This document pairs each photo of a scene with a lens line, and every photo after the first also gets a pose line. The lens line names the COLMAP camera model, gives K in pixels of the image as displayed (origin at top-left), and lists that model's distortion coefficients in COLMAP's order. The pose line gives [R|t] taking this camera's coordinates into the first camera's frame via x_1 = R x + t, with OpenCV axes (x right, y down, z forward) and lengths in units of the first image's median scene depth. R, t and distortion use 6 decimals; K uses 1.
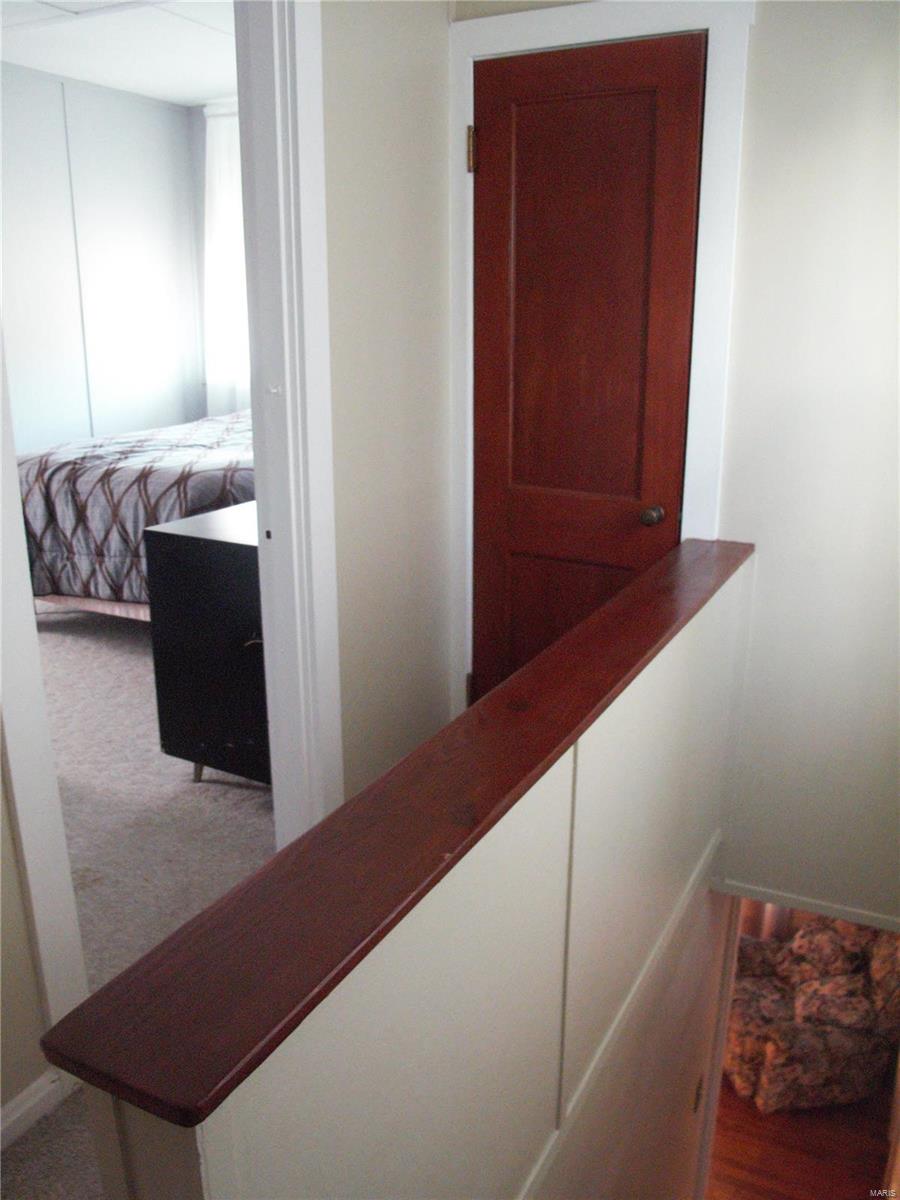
lens RADIAL K [[991.1, 0, 450.0], [0, 991.1, 600.0], [0, 0, 1]] dist [-0.155942, 0.121911]
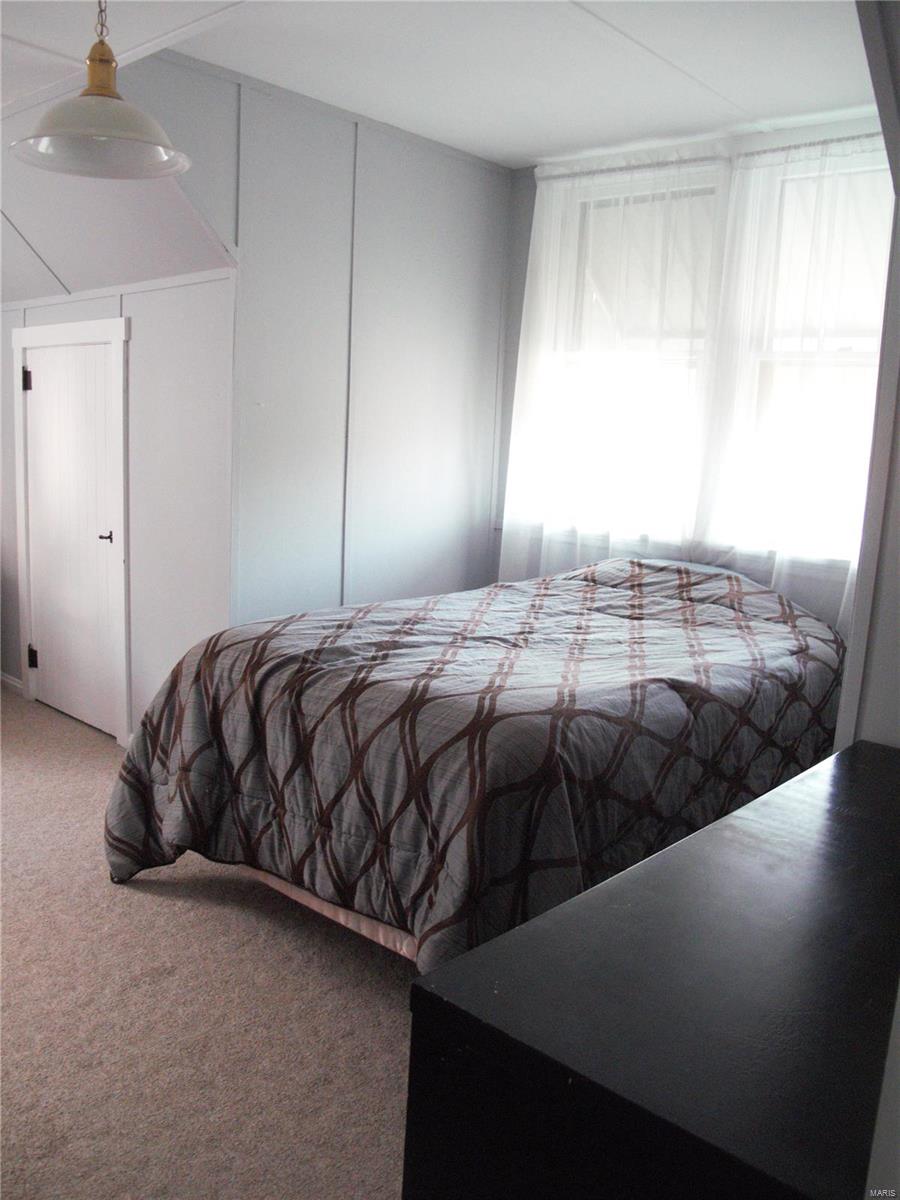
lens RADIAL K [[991.1, 0, 450.0], [0, 991.1, 600.0], [0, 0, 1]] dist [-0.155942, 0.121911]
pose [[0.965755, 0.086079, -0.244762, -0.148156], [-0.115977, 0.987090, -0.110462, -0.123837], [0.232094, 0.135066, 0.963270, 0.414206]]
